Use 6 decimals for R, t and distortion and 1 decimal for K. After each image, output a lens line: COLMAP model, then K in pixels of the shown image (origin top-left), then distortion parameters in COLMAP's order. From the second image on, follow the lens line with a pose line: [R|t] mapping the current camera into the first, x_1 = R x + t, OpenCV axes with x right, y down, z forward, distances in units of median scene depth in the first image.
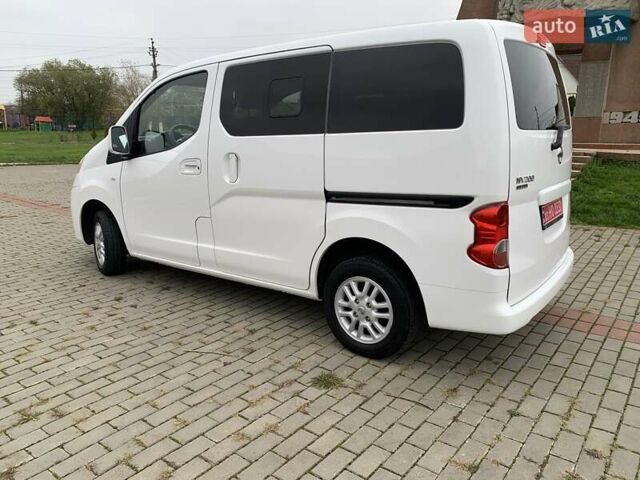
lens RADIAL K [[490.6, 0, 323.7], [0, 490.6, 238.5], [0, 0, 1]] dist [0.013038, -0.007682]
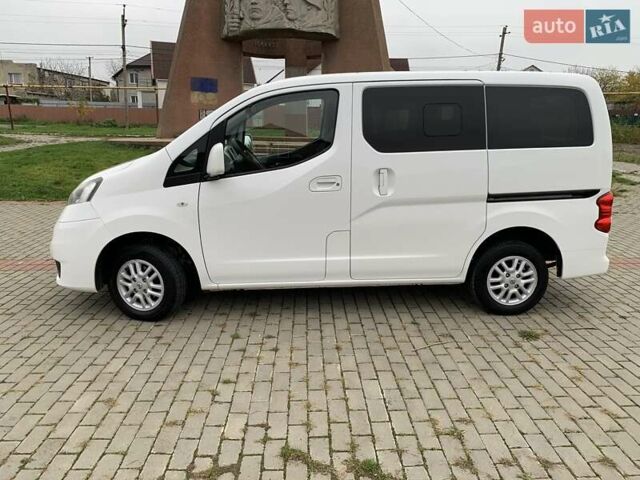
lens RADIAL K [[490.6, 0, 323.7], [0, 490.6, 238.5], [0, 0, 1]] dist [0.013038, -0.007682]
pose [[0.768733, -0.146236, 0.622627, -1.109638], [0.133702, 0.988744, 0.067148, -0.123801], [-0.625439, 0.031627, 0.779632, 0.269904]]
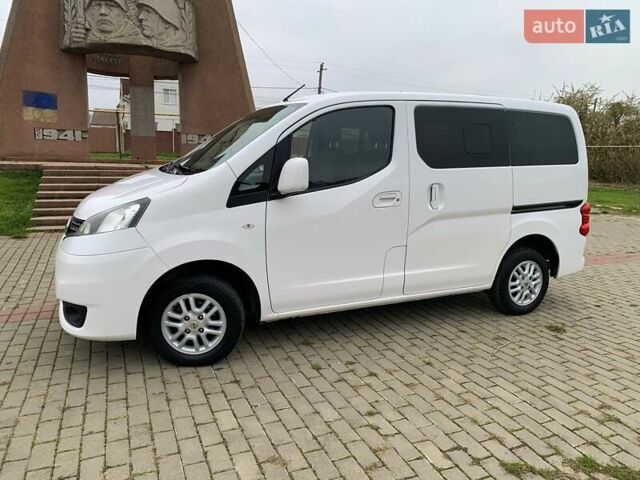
lens RADIAL K [[489.6, 0, 327.2], [0, 489.6, 238.9], [0, 0, 1]] dist [0.011176, 0.001249]
pose [[0.477679, -0.145967, 0.866323, -1.458569], [0.168253, 0.983047, 0.072862, -0.193976], [-0.862272, 0.110957, 0.494141, 0.754709]]
